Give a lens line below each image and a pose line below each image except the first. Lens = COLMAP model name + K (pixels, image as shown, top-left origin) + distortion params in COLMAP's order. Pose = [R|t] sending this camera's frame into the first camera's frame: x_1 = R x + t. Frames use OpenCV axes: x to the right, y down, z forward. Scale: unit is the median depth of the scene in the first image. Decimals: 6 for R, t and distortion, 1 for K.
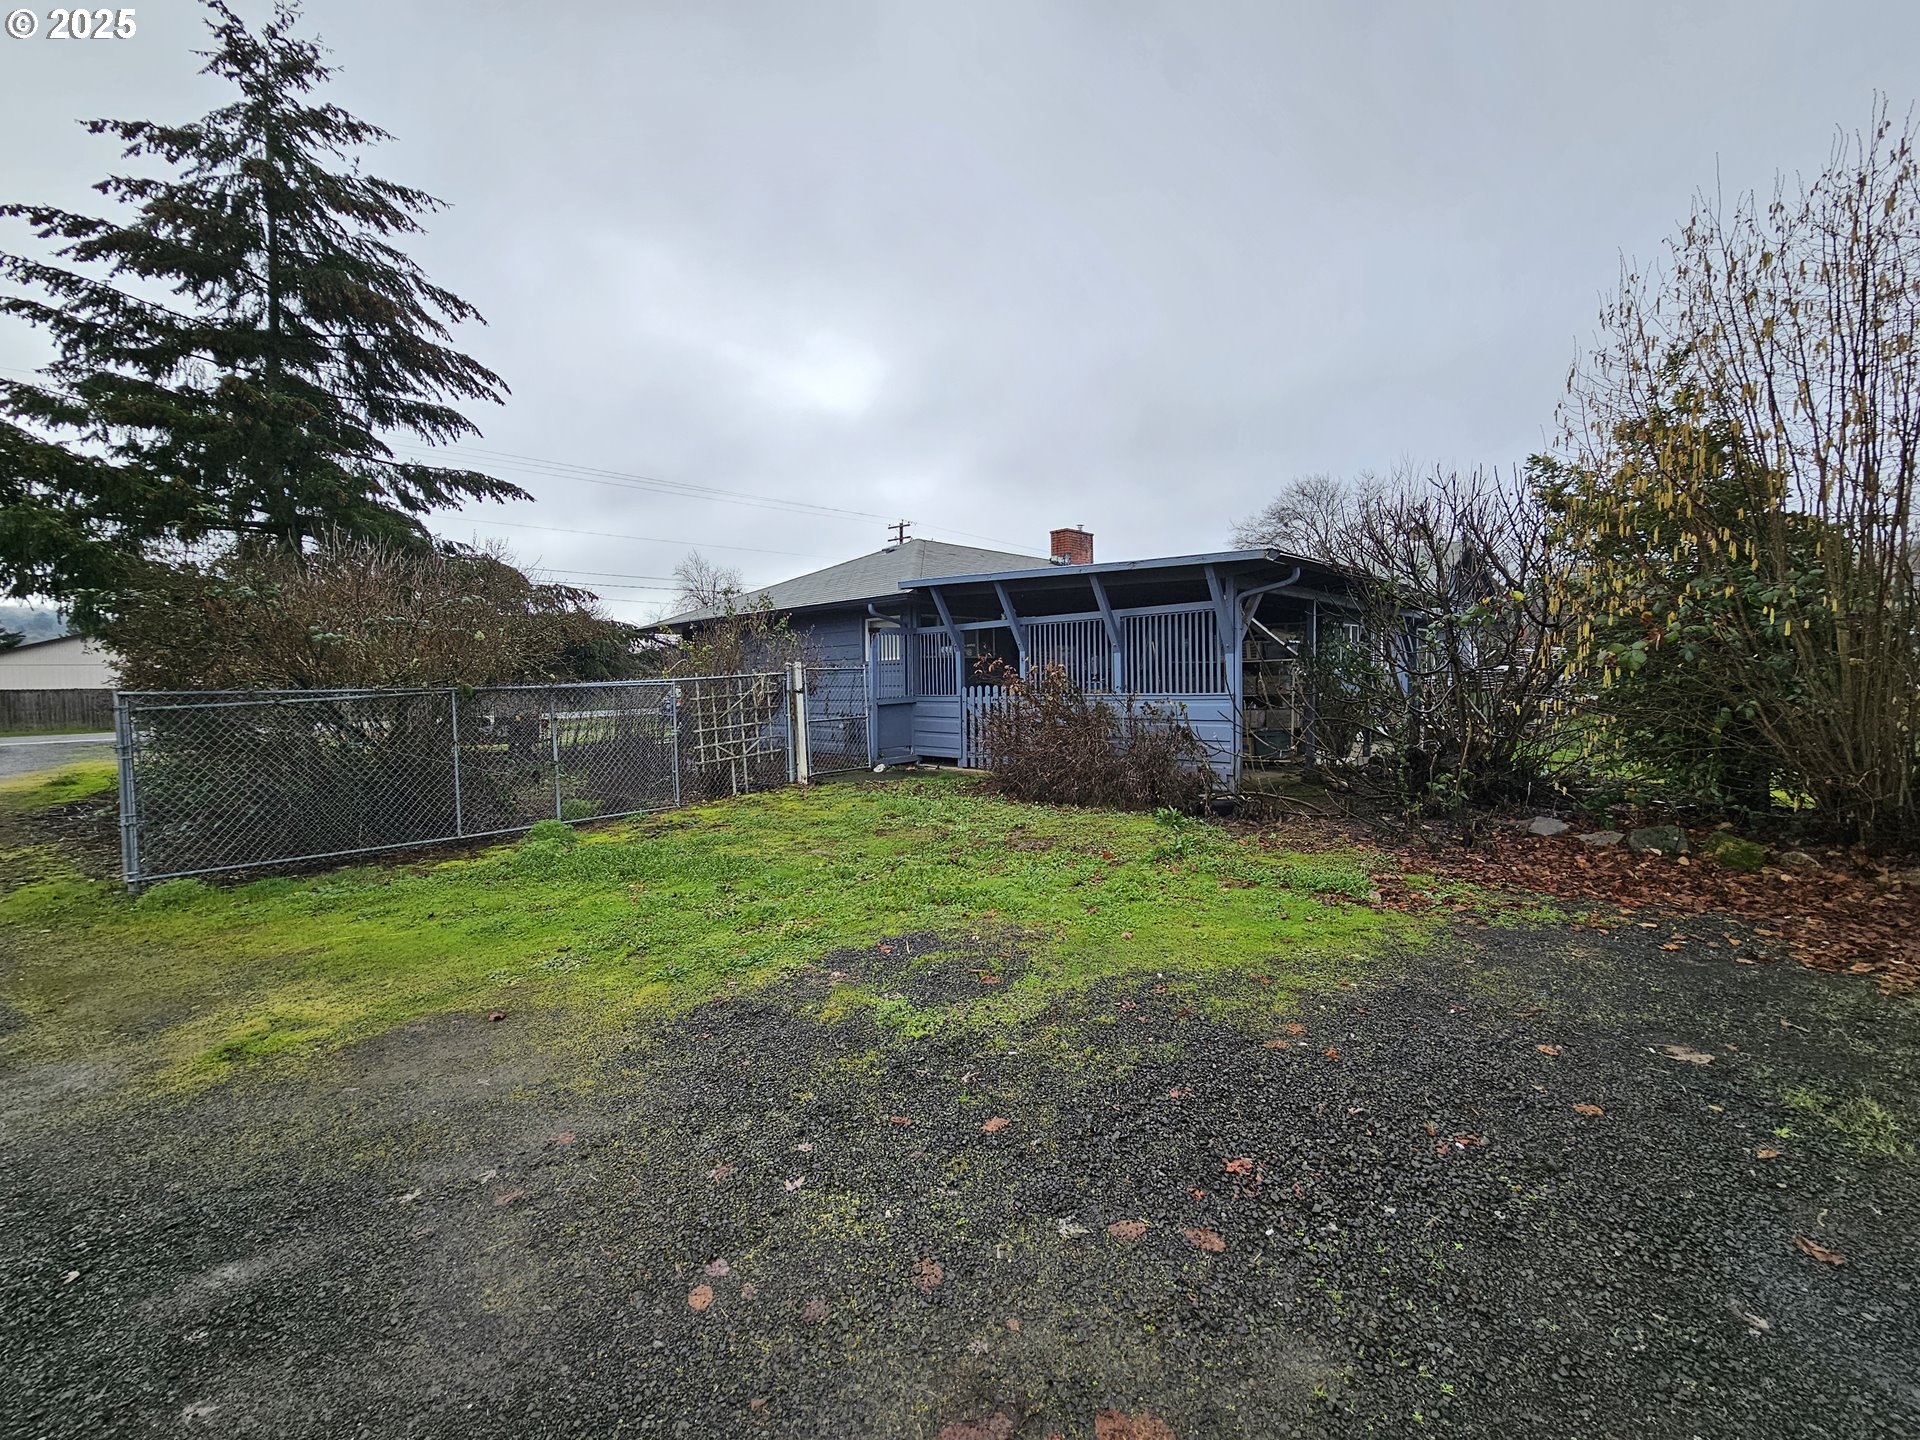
lens RADIAL K [[785.7, 0, 965.7], [0, 785.7, 715.8], [0, 0, 1]] dist [-0.002831, 0.000307]
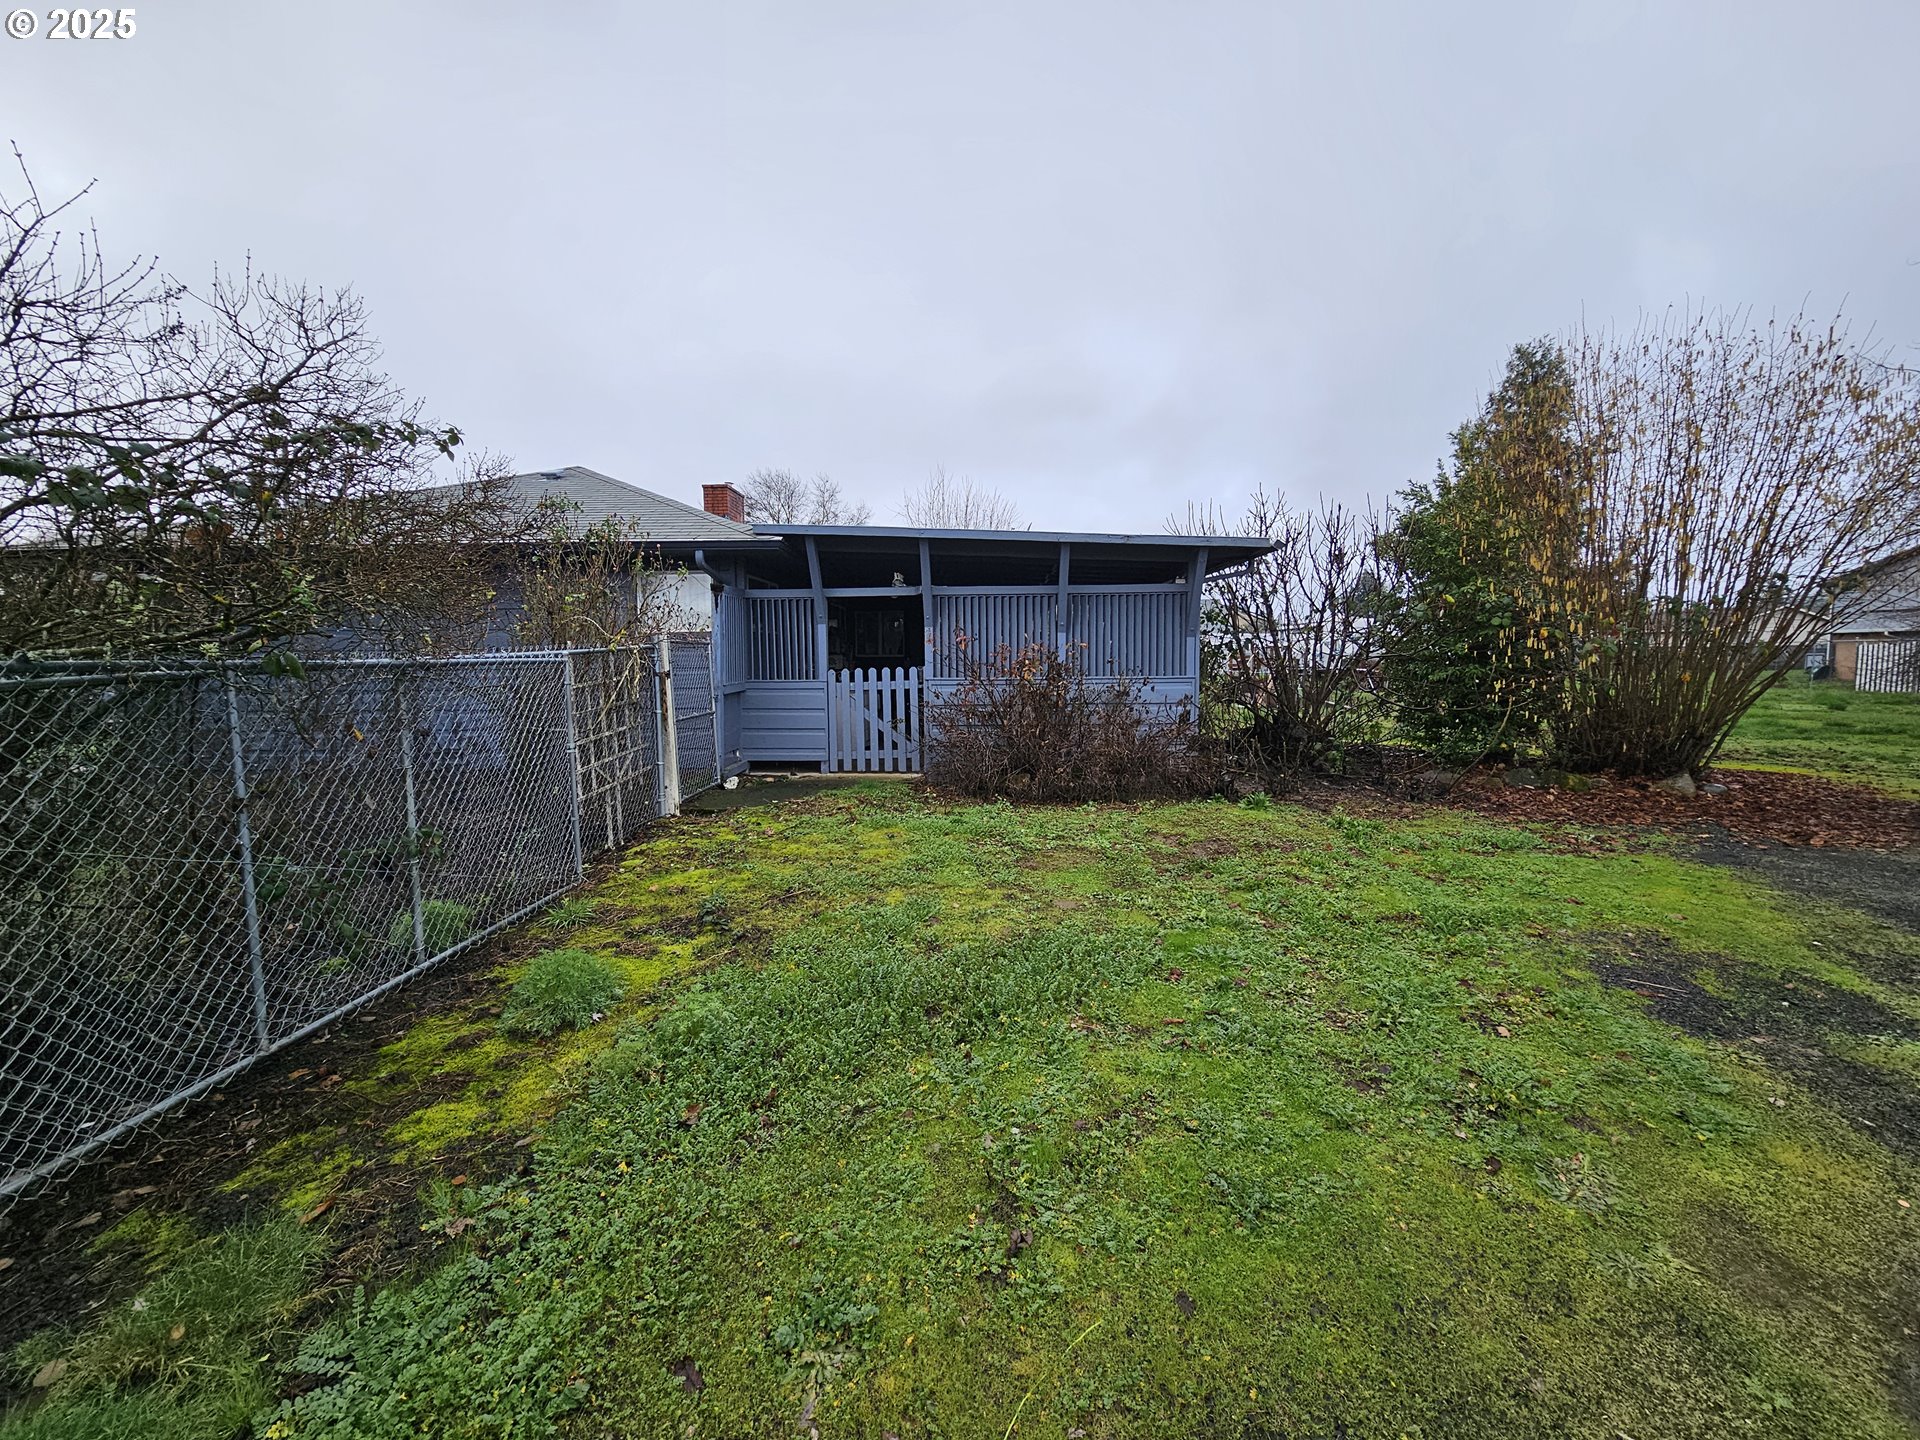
lens RADIAL K [[785.7, 0, 965.7], [0, 785.7, 715.8], [0, 0, 1]] dist [-0.002831, 0.000307]
pose [[0.749535, -0.035051, 0.661036, -0.422998], [0.024033, 0.999380, 0.025742, -0.007553], [-0.661528, -0.003408, 0.749912, 0.323991]]
